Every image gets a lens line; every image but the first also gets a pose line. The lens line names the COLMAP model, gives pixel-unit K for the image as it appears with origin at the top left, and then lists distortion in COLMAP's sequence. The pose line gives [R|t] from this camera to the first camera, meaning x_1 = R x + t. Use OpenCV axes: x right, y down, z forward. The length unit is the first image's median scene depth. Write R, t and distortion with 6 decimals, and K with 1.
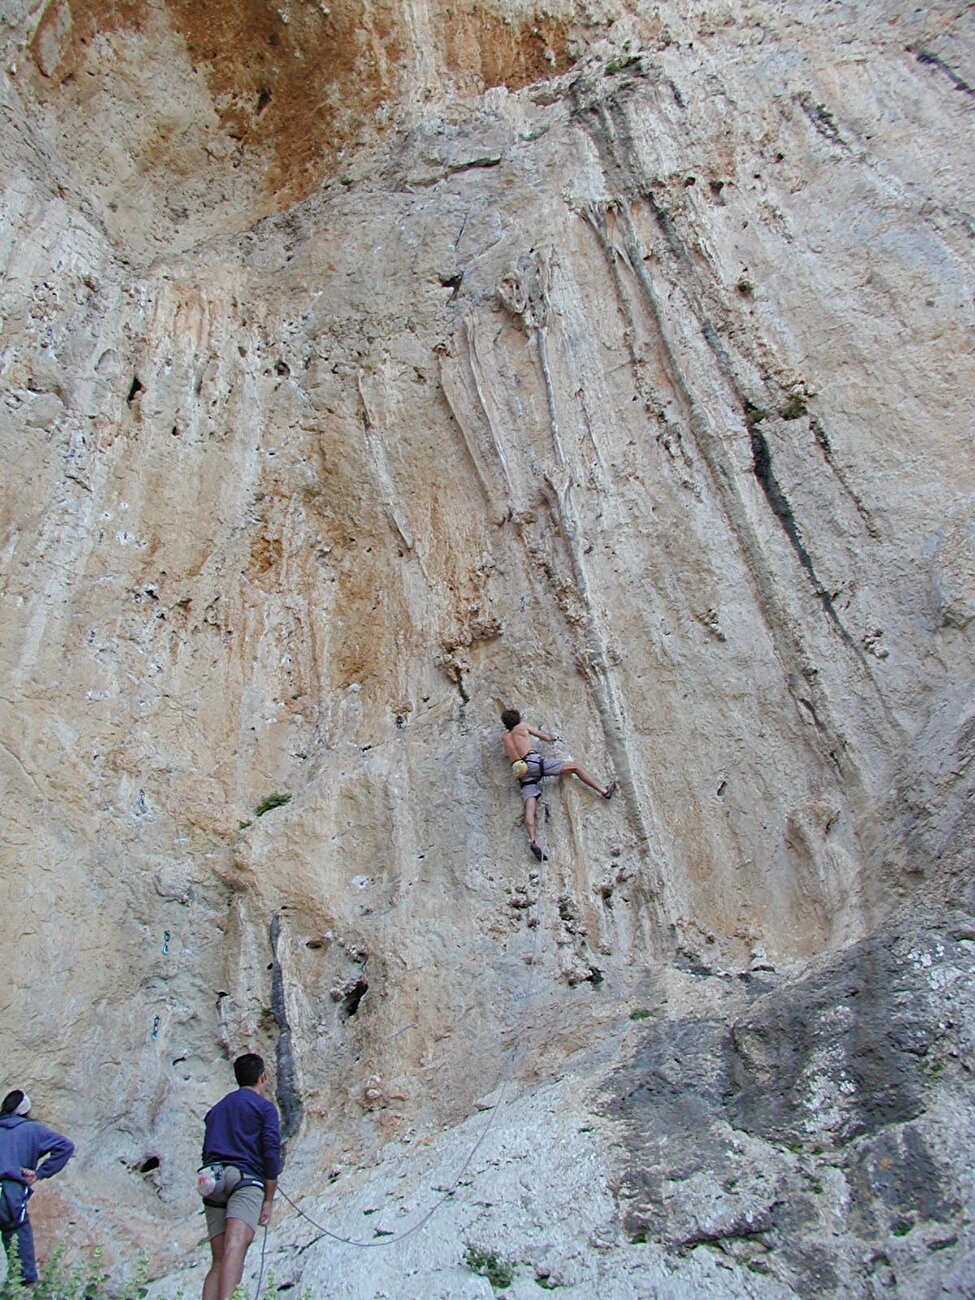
lens RADIAL K [[1495.1, 0, 487.5], [0, 1495.1, 650.0], [0, 0, 1]] dist [-0.213449, 0.357314]
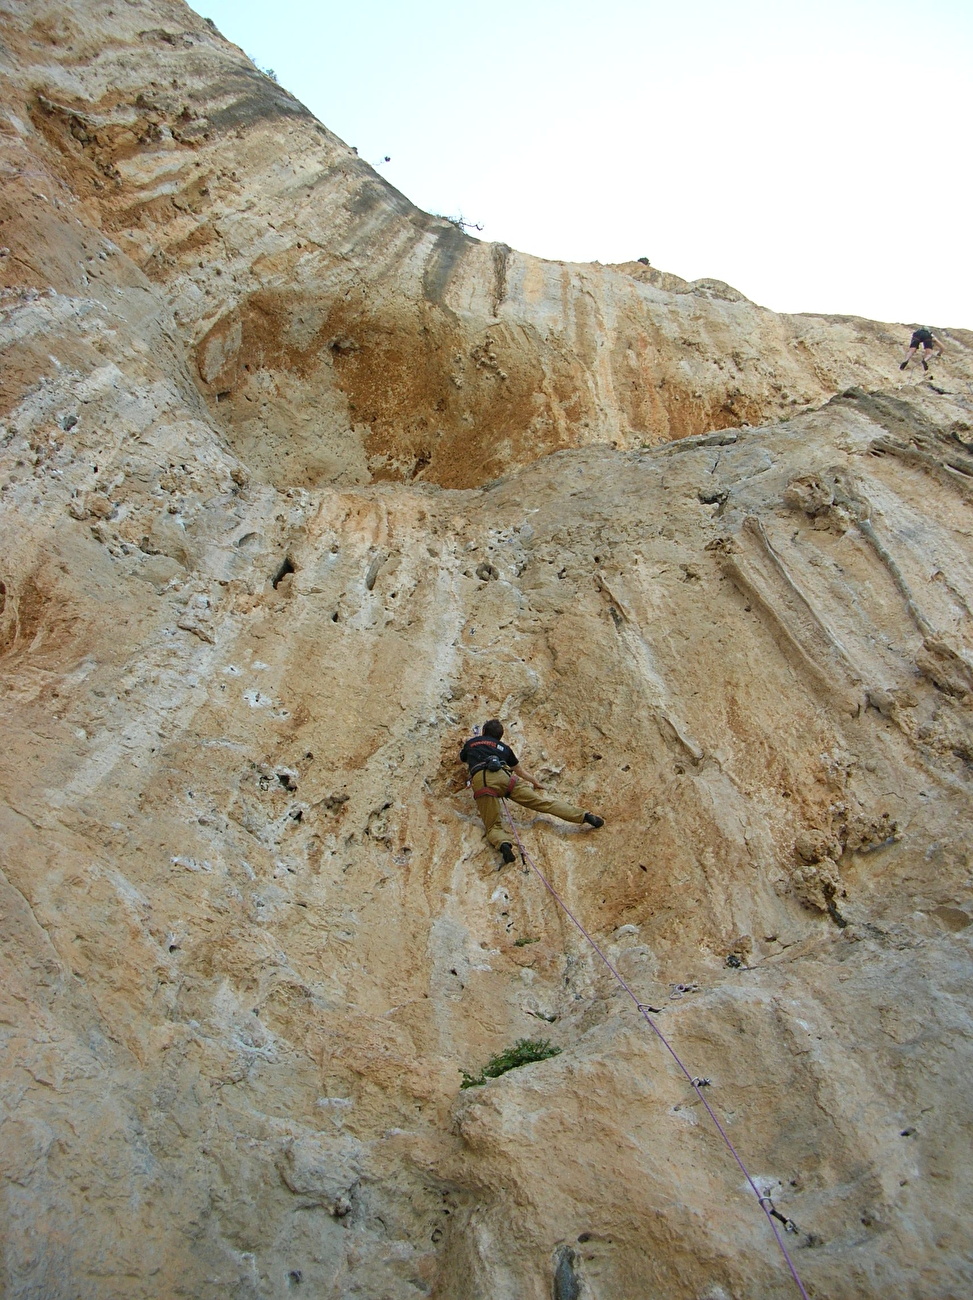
lens RADIAL K [[1298.1, 0, 486.5], [0, 1298.1, 650.0], [0, 0, 1]] dist [-0.156426, 0.008027]
pose [[0.995113, 0.098327, -0.009092, -0.135235], [-0.091799, 0.887239, -0.452084, 0.143371], [-0.036386, 0.450709, 0.891929, 0.457538]]
